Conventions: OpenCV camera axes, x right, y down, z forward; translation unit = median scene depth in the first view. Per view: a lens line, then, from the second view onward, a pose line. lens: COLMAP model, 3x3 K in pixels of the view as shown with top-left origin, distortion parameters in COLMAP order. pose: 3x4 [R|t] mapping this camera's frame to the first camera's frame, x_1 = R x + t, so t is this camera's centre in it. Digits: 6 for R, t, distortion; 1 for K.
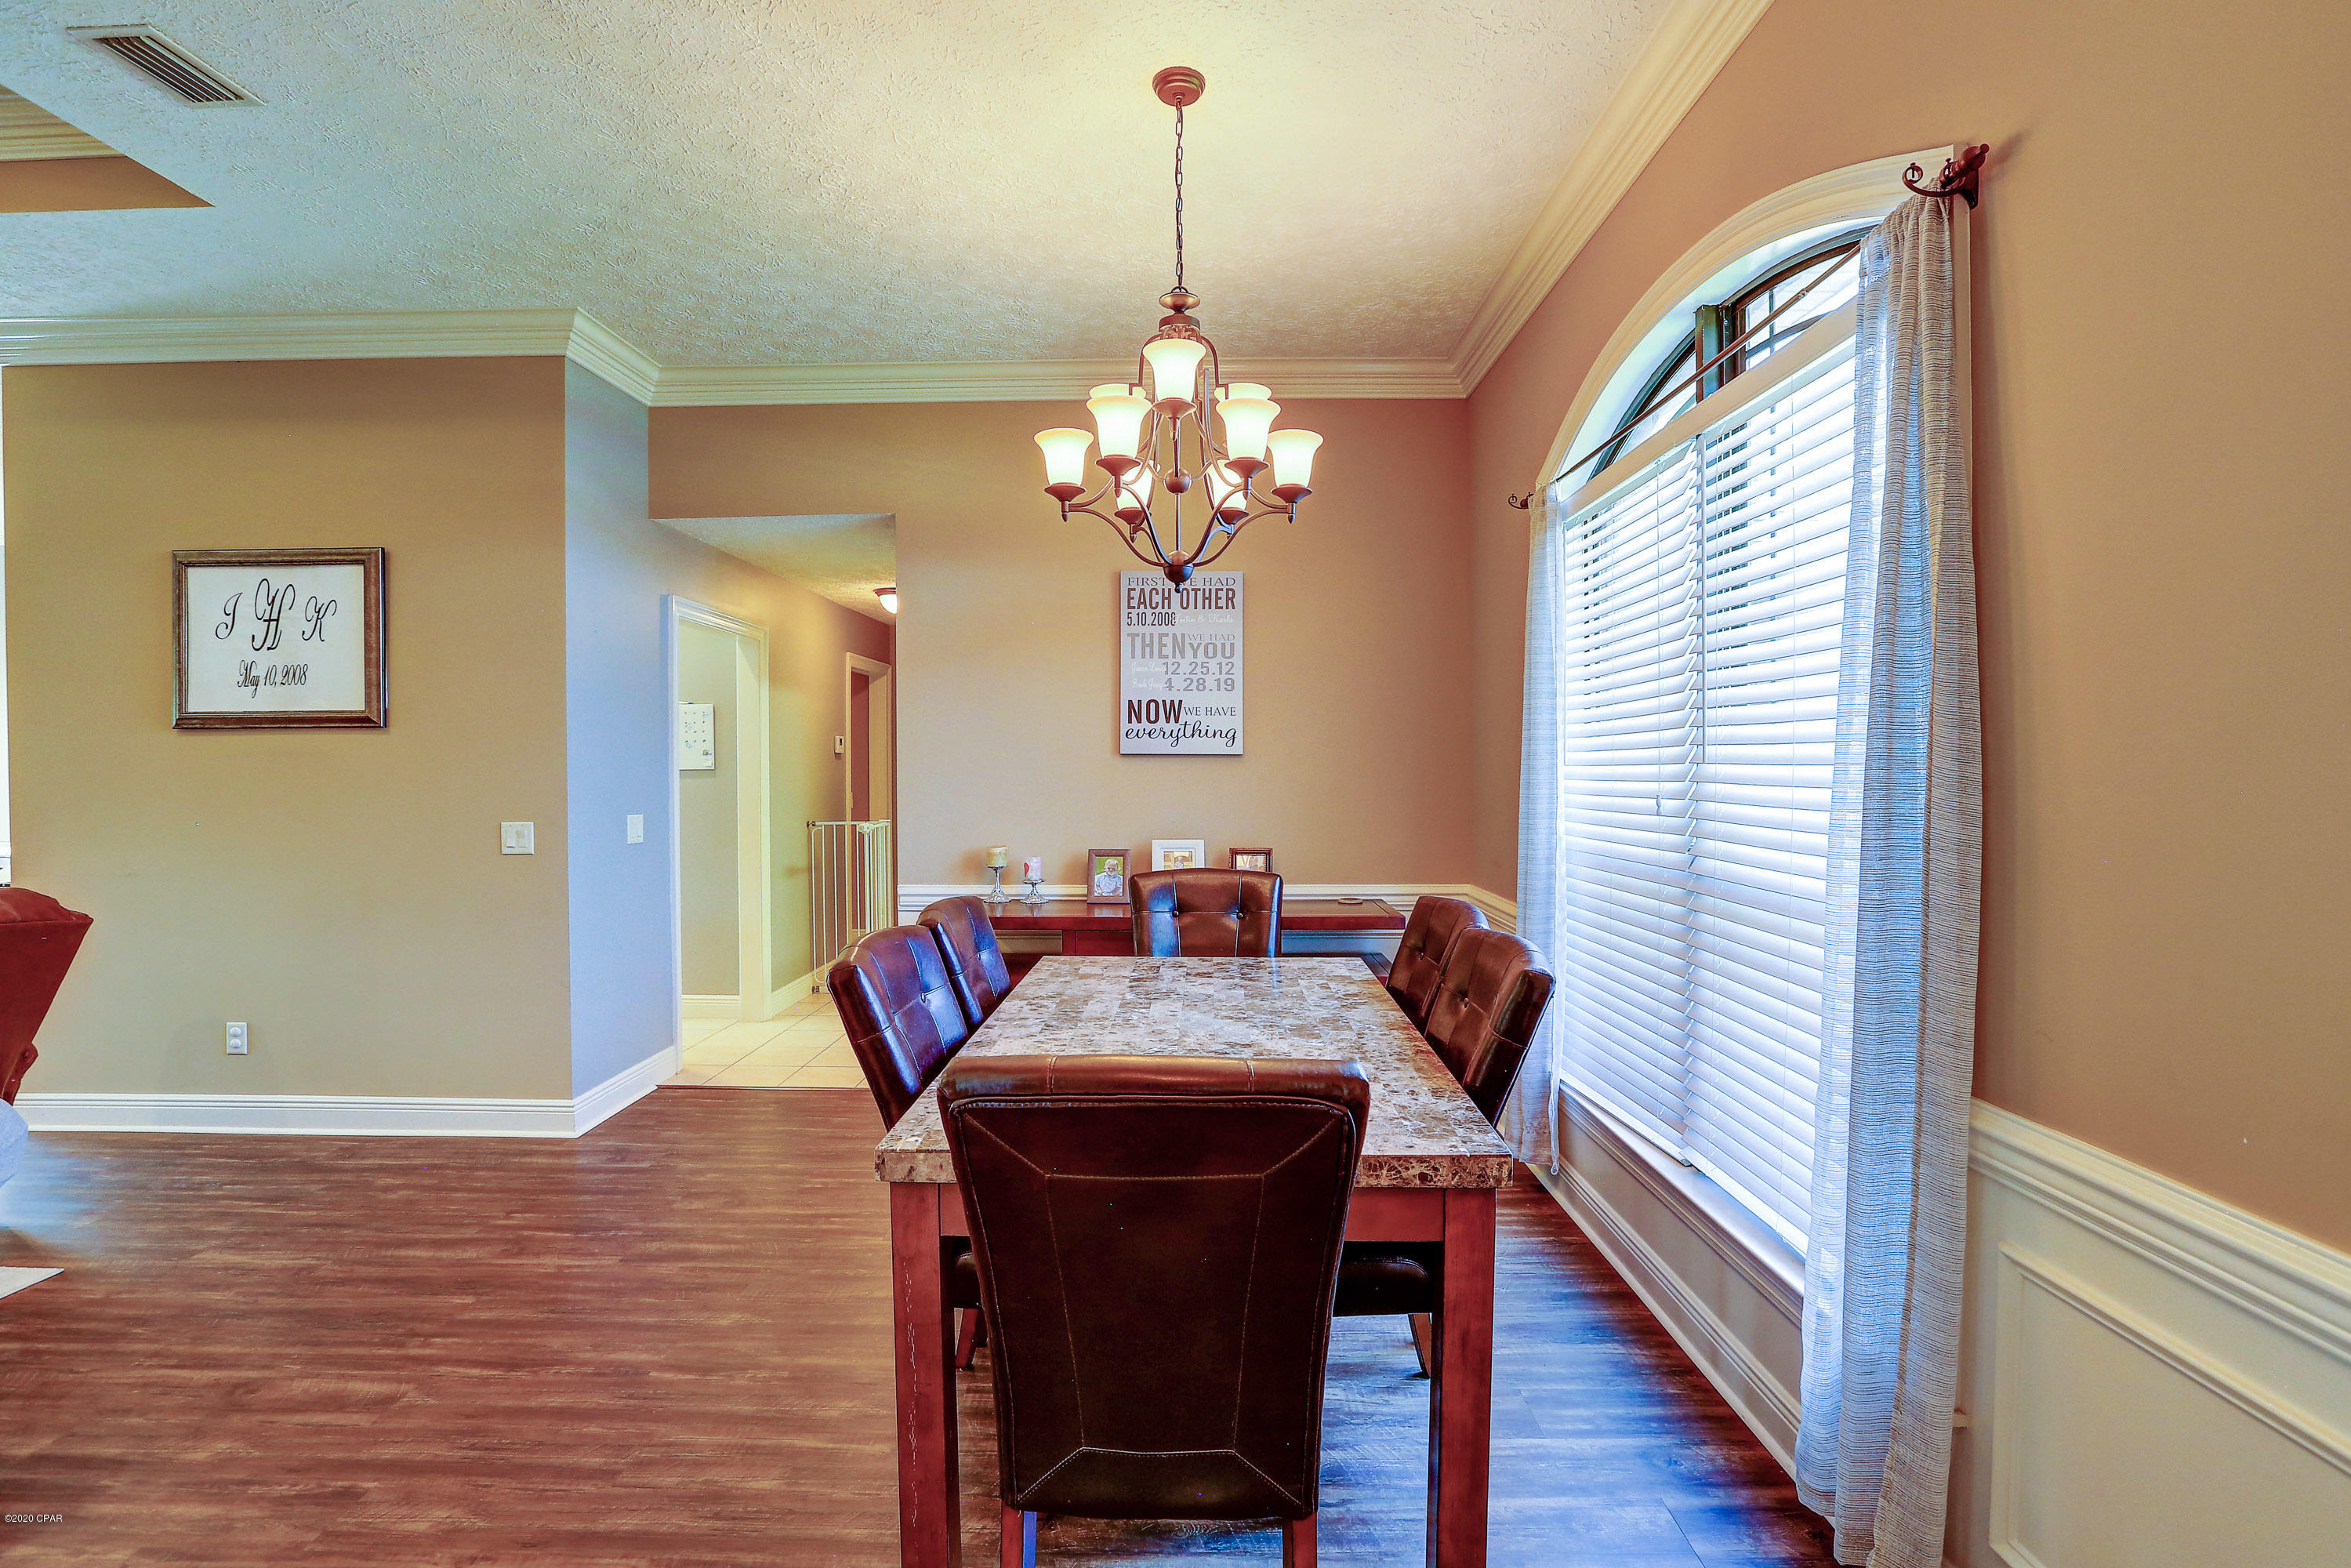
lens RADIAL K [[1070.5, 0, 1187.9], [0, 1070.5, 778.6], [0, 0, 1]] dist [-0.037456, 0.007676]
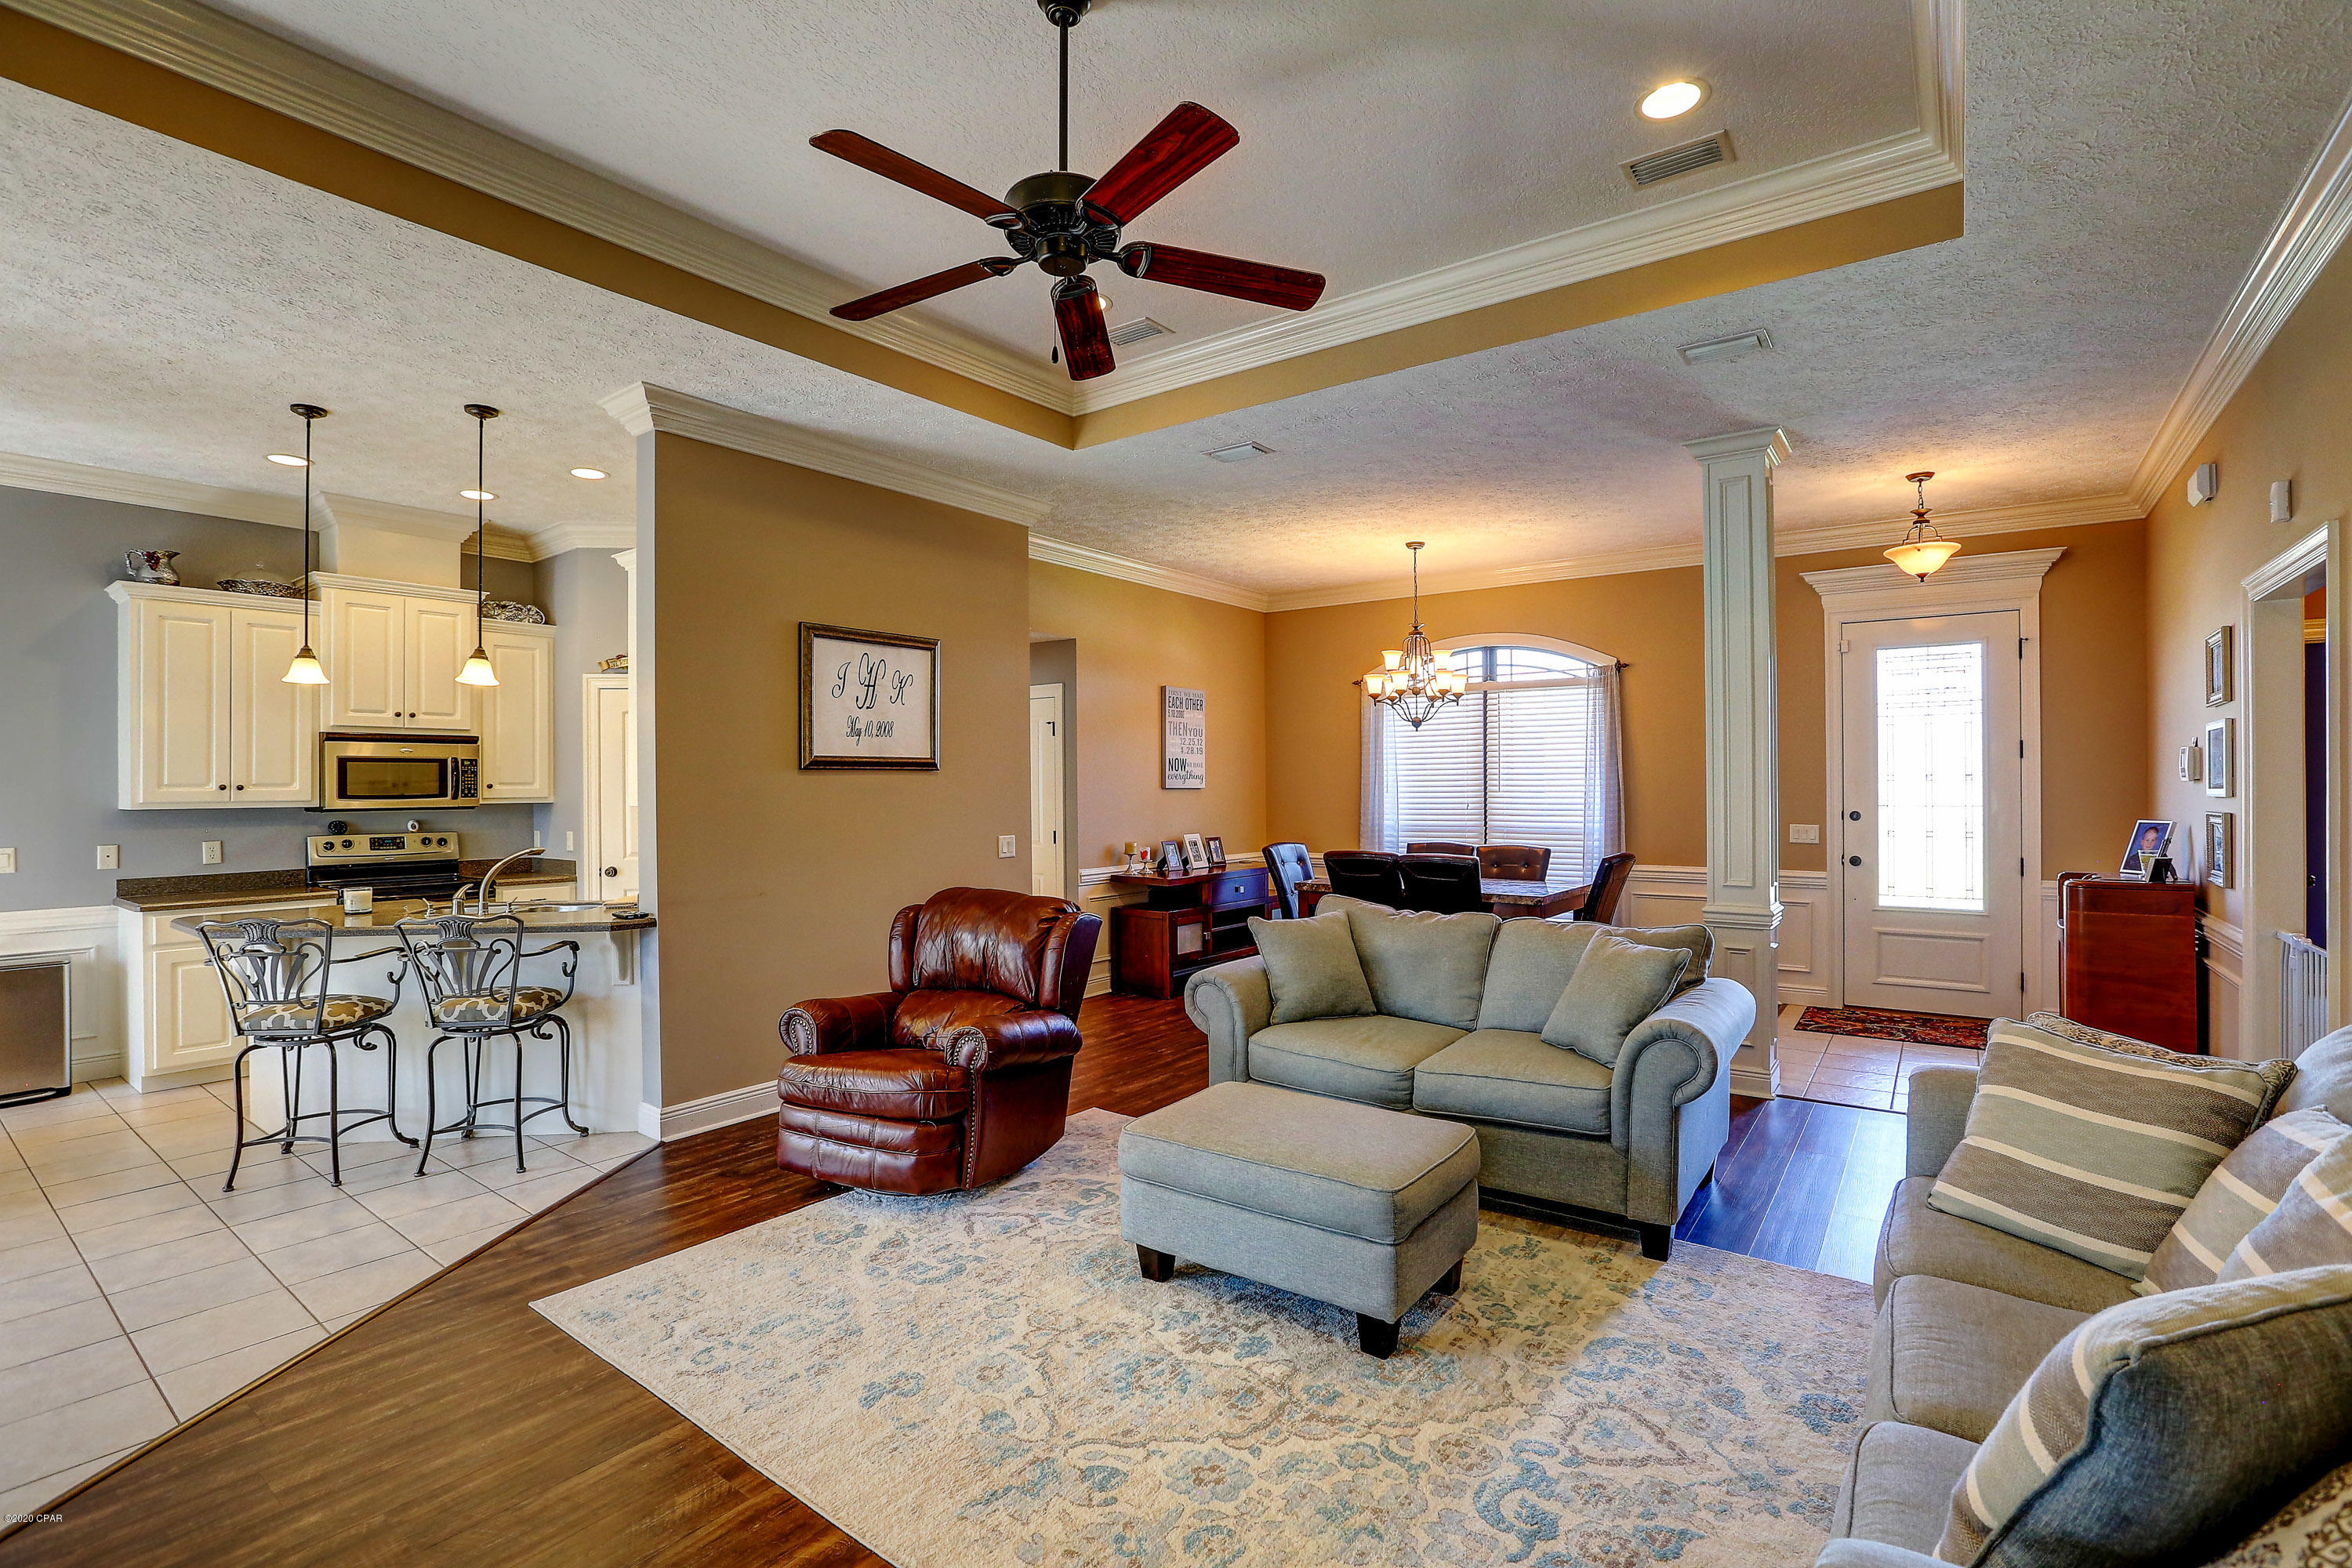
lens RADIAL K [[1083.9, 0, 1177.4], [0, 1083.9, 780.2], [0, 0, 1]] dist [-0.057188, 0.021632]
pose [[0.584393, 0.003122, 0.811465, -1.731047], [0.017605, 0.999708, -0.016525, -0.007451], [-0.811280, 0.023943, 0.584168, -0.075176]]
